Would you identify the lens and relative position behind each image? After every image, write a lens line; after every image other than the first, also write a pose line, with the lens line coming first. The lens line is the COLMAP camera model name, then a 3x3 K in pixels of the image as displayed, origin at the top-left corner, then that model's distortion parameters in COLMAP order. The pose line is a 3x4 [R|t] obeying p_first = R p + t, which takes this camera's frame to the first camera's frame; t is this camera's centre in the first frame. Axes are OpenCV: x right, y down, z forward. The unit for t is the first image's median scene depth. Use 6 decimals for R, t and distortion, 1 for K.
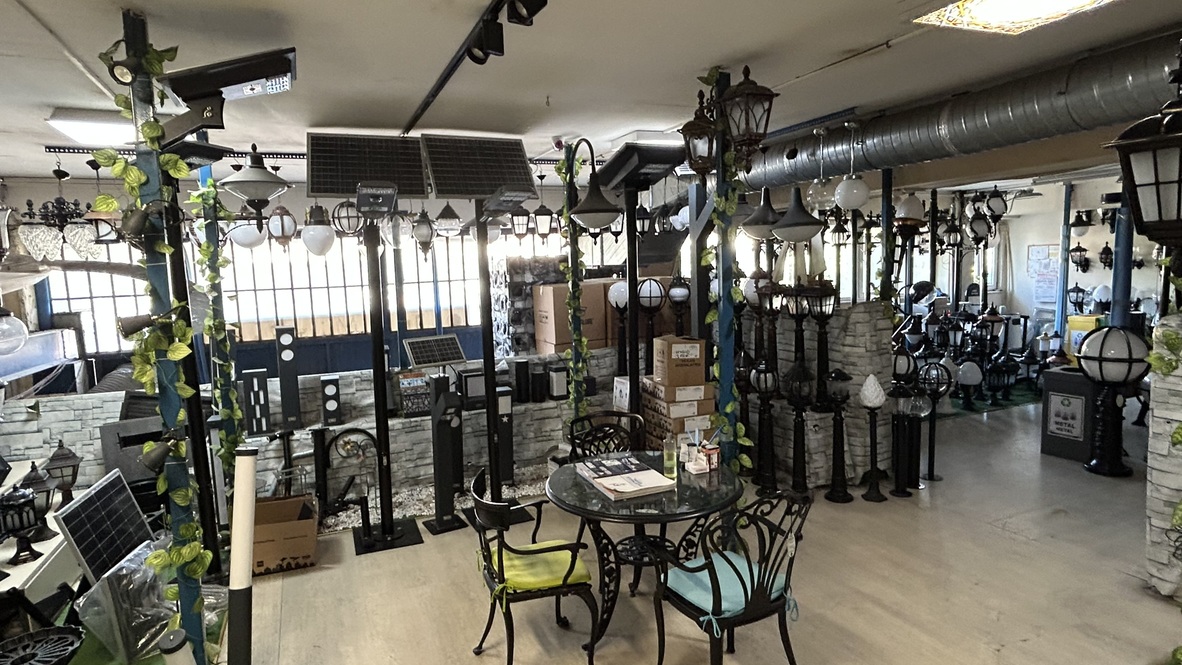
lens RADIAL K [[642.4, 0, 585.0], [0, 642.4, 327.7], [0, 0, 1]] dist [-0.004016, 0.007800]
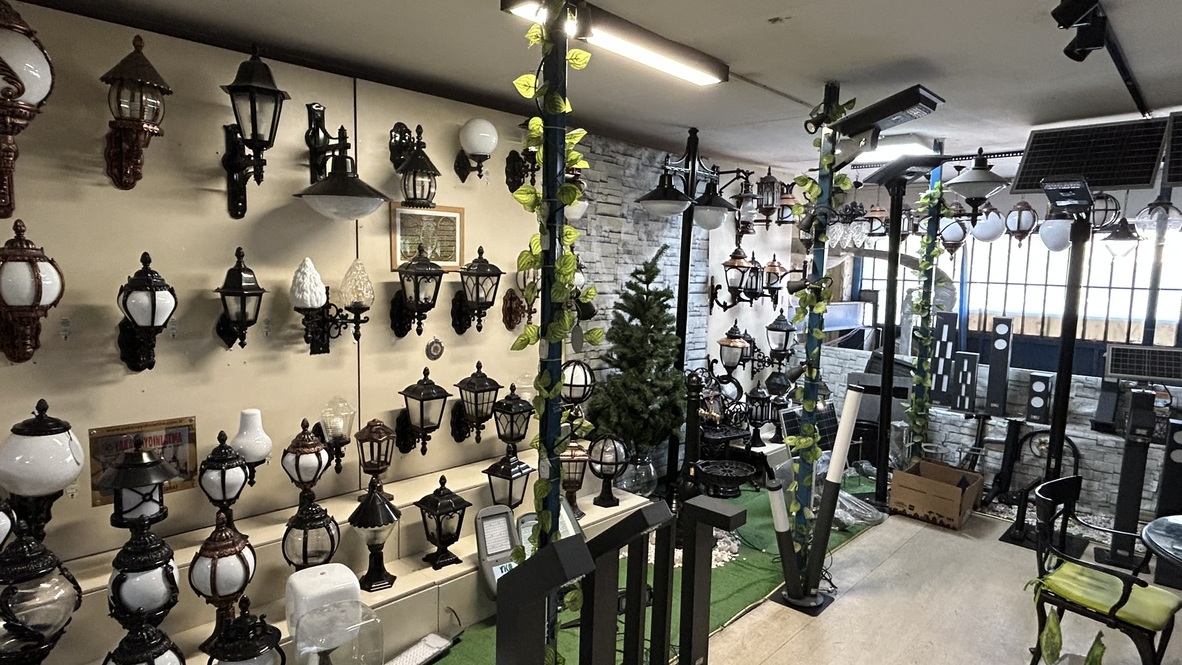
lens RADIAL K [[668.2, 0, 592.5], [0, 668.2, 332.5], [0, 0, 1]] dist [-0.000309, -0.000142]
pose [[0.387315, 0.139622, -0.911314, 0.269596], [-0.130766, 0.986792, 0.095610, 0.006556], [0.912627, 0.082138, 0.400457, -0.043938]]
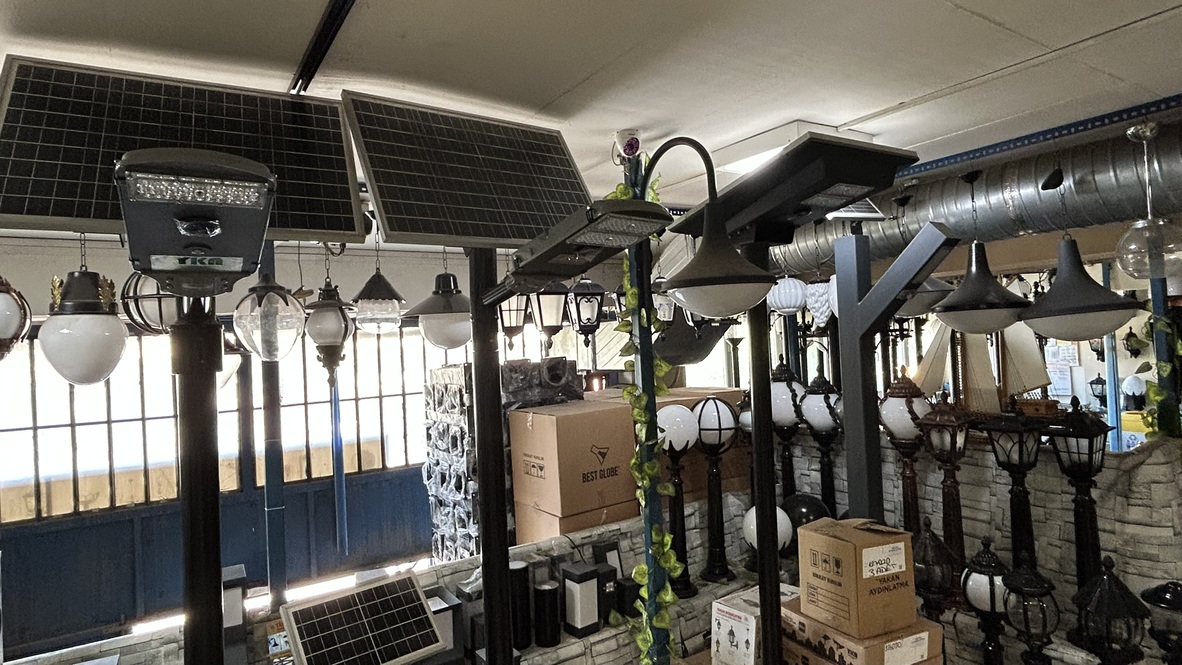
lens RADIAL K [[642.4, 0, 583.3], [0, 642.4, 329.4], [0, 0, 1]] dist [-0.004016, 0.007800]
pose [[0.985481, -0.010099, 0.169484, -0.153564], [0.032122, 0.991292, -0.127706, -0.083454], [-0.166718, 0.131296, 0.977224, 0.522847]]
